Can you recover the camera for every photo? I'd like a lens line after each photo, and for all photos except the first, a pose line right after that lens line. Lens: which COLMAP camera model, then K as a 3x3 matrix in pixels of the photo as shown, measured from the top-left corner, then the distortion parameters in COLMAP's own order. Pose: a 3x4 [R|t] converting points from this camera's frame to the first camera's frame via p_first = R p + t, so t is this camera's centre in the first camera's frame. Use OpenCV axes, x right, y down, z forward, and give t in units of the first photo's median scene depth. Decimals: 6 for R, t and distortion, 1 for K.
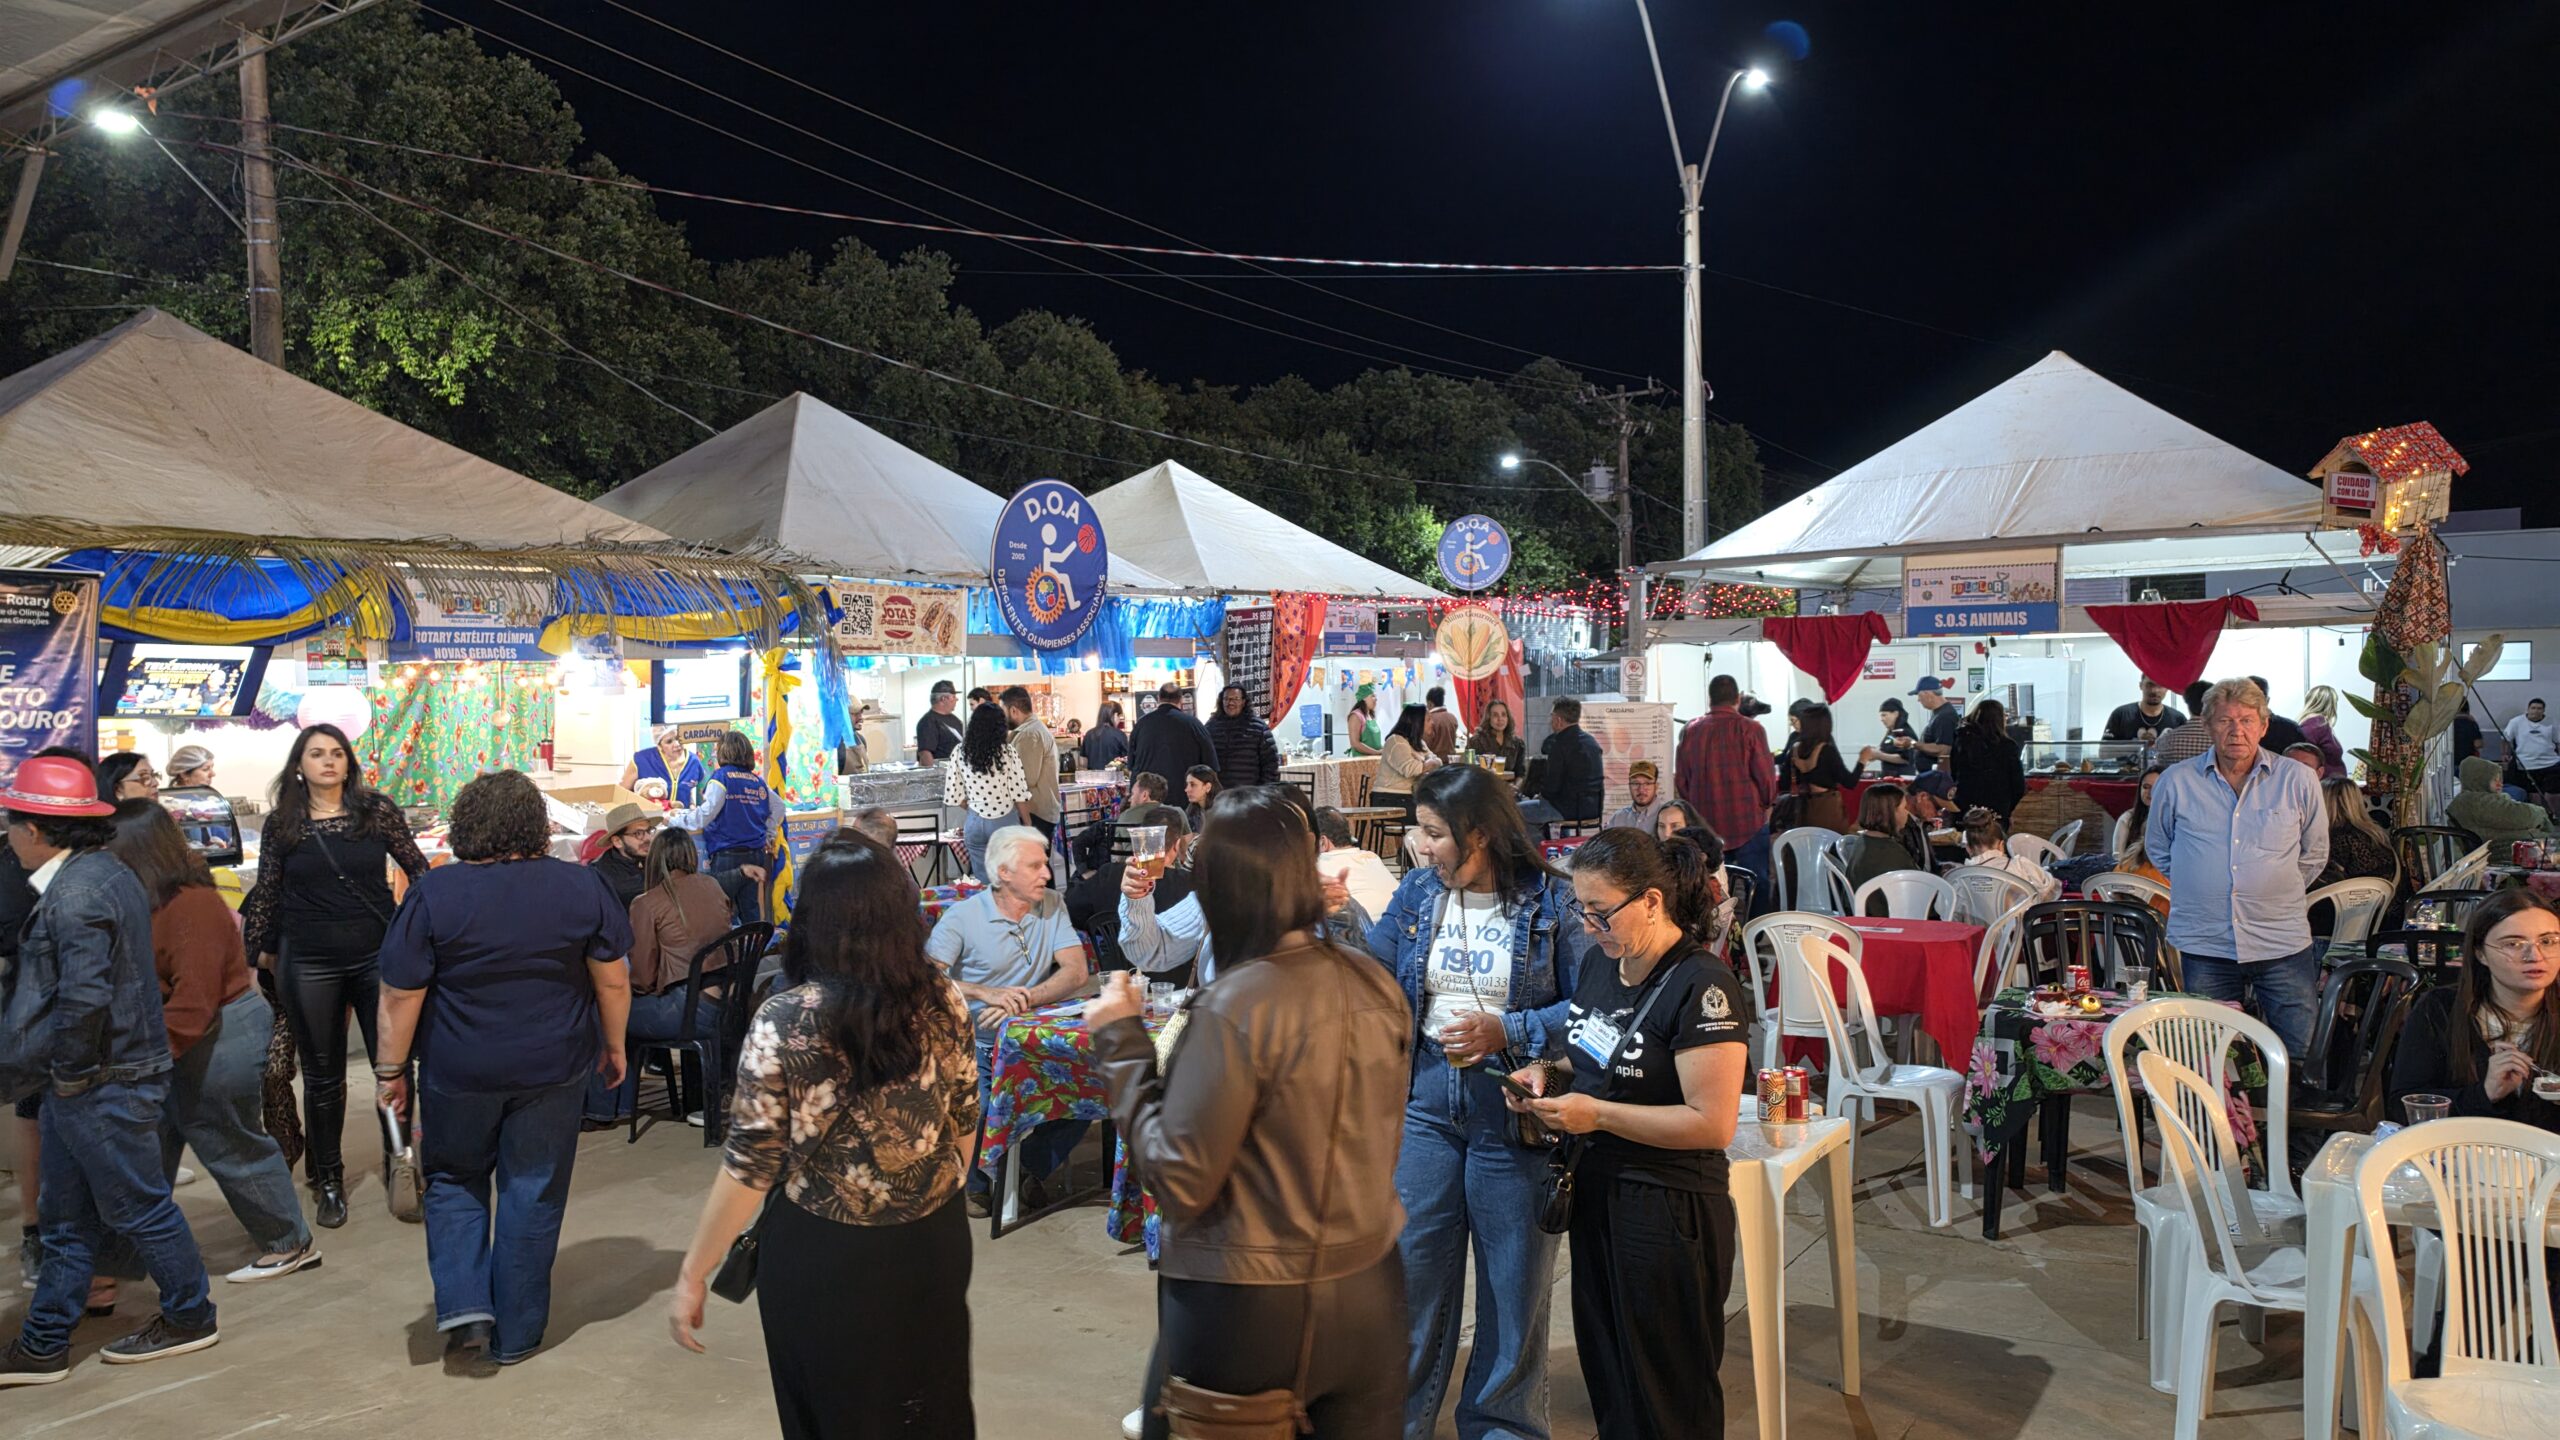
lens RADIAL K [[1776.3, 0, 1263.2], [0, 1776.3, 737.4], [0, 0, 1]] dist [0.007343, -0.002882]
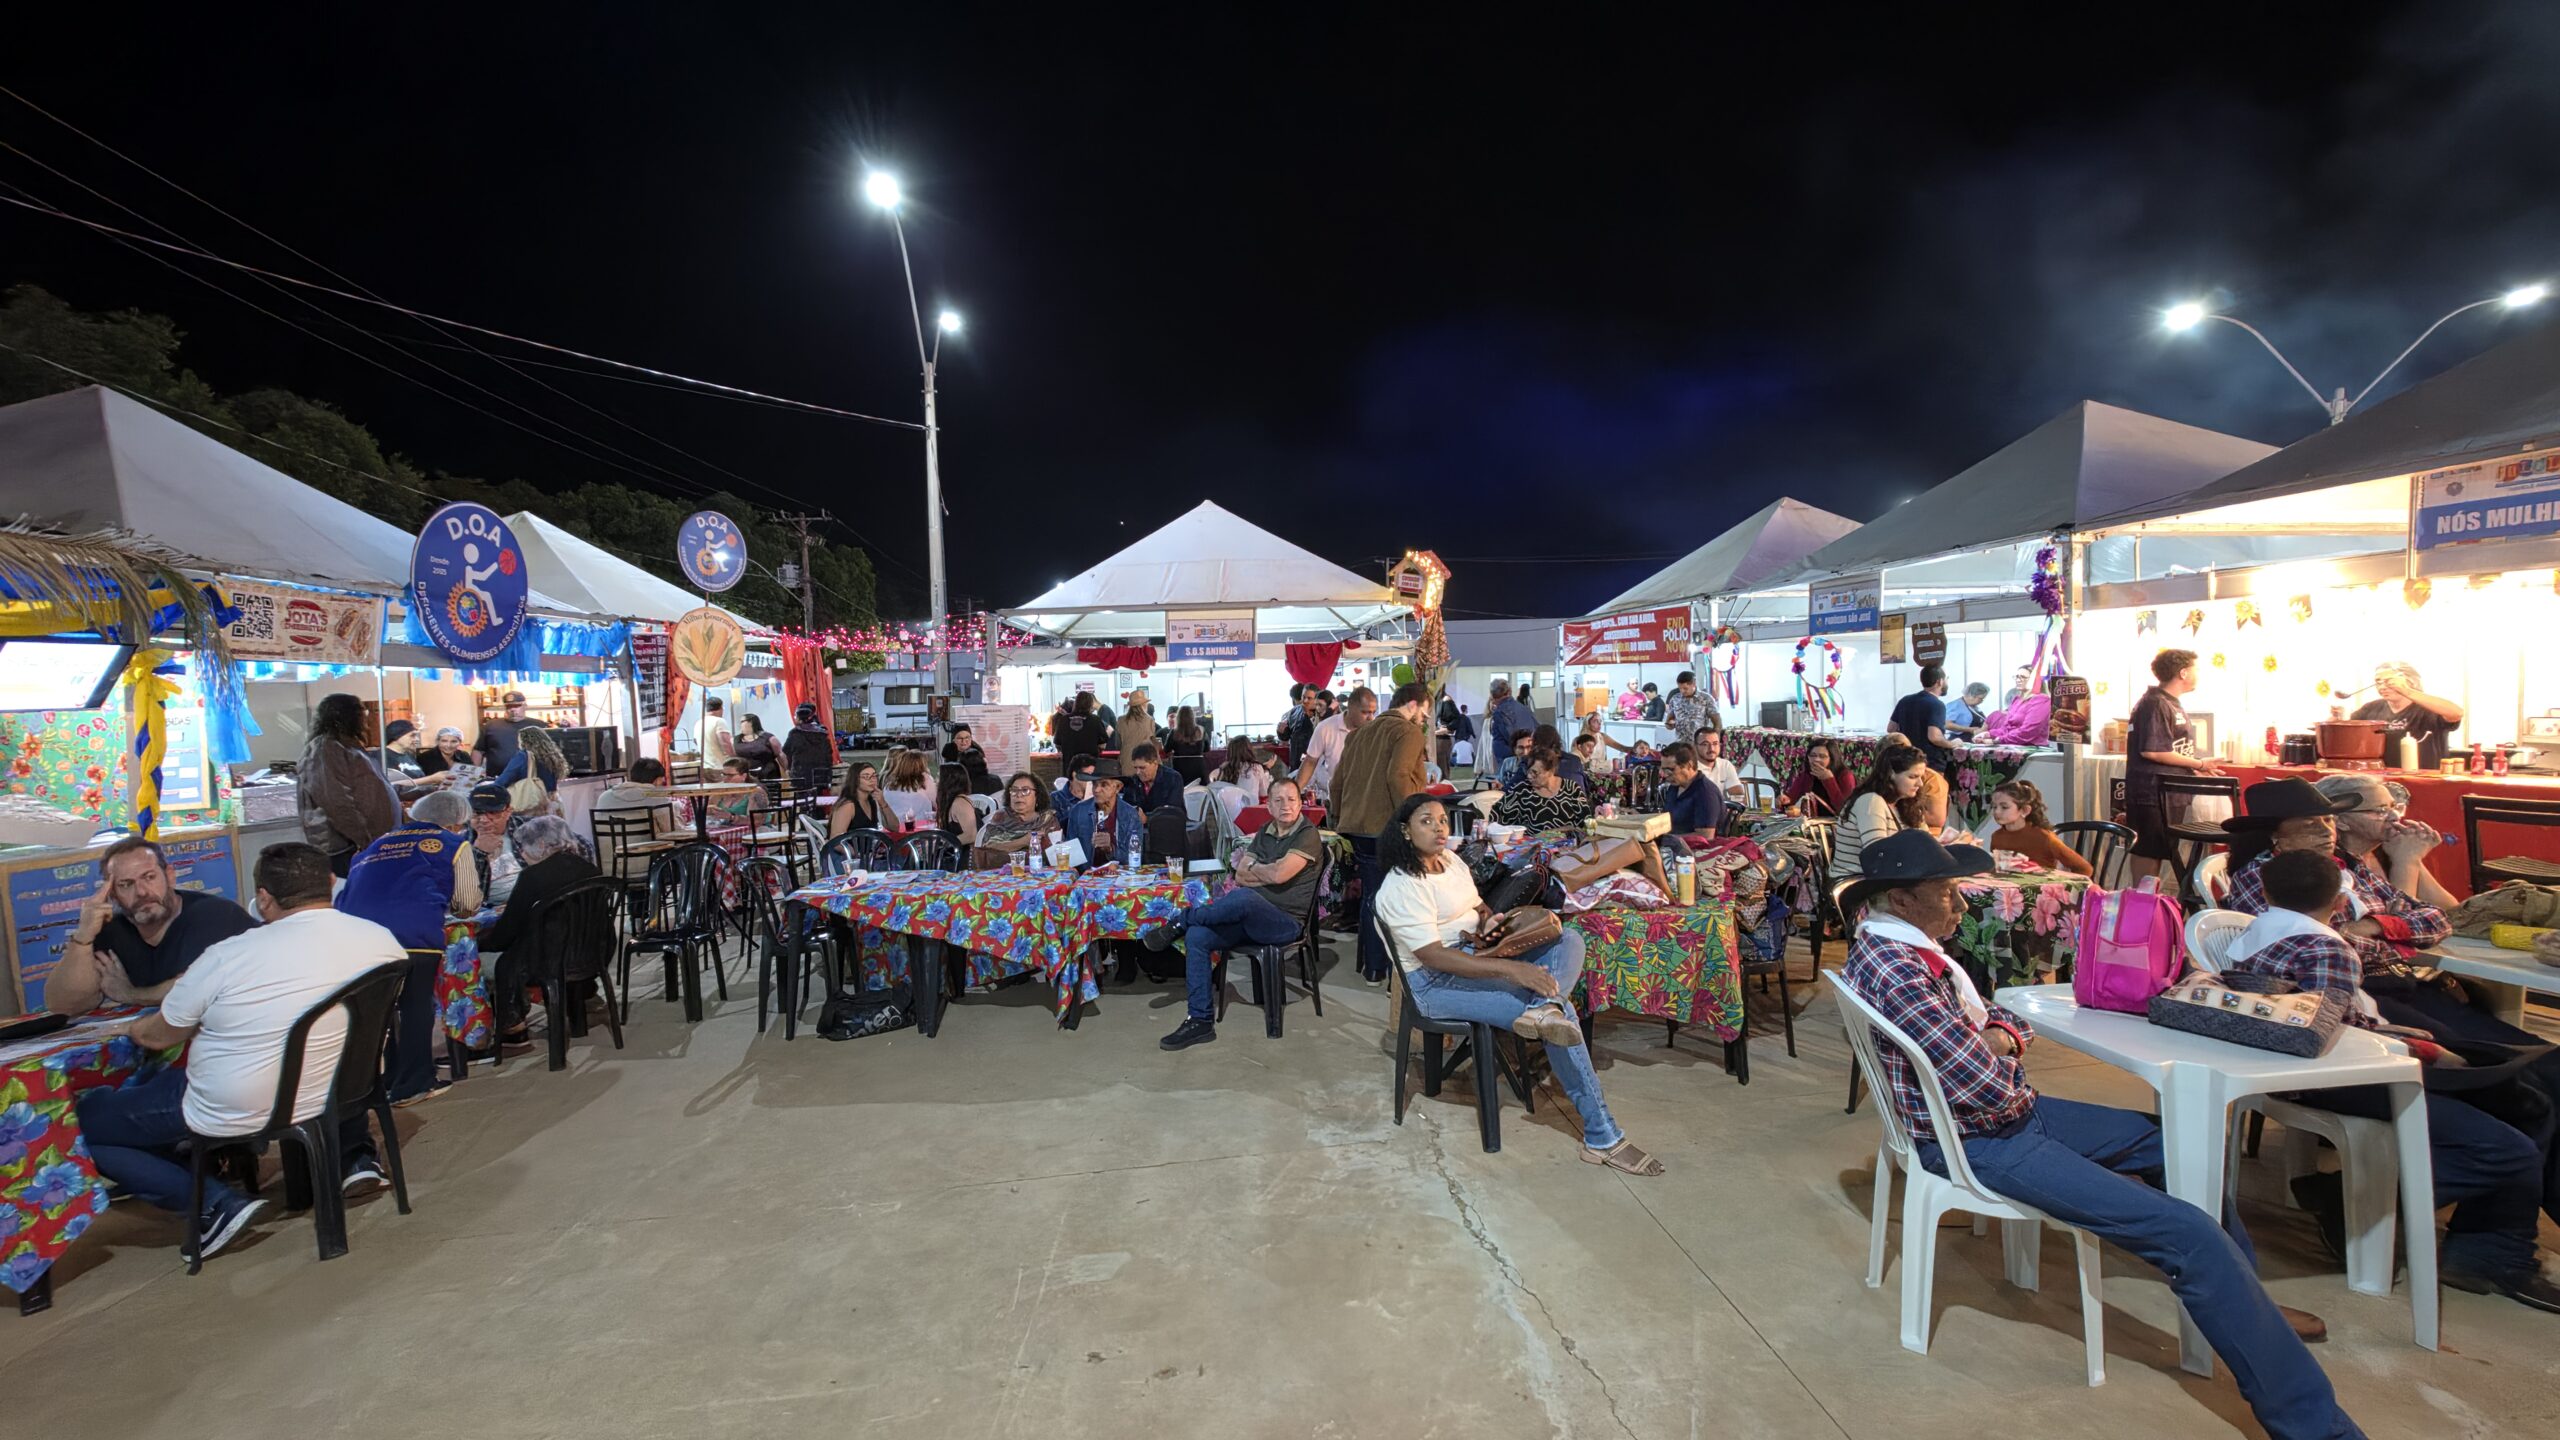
lens RADIAL K [[987.7, 0, 1286.4], [0, 987.7, 742.8], [0, 0, 1]] dist [-0.023786, -0.000025]
pose [[0.741075, -0.035073, 0.670506, -0.153450], [0.035378, 0.999287, 0.013170, 0.009233], [-0.670490, 0.013961, 0.741787, 0.240337]]
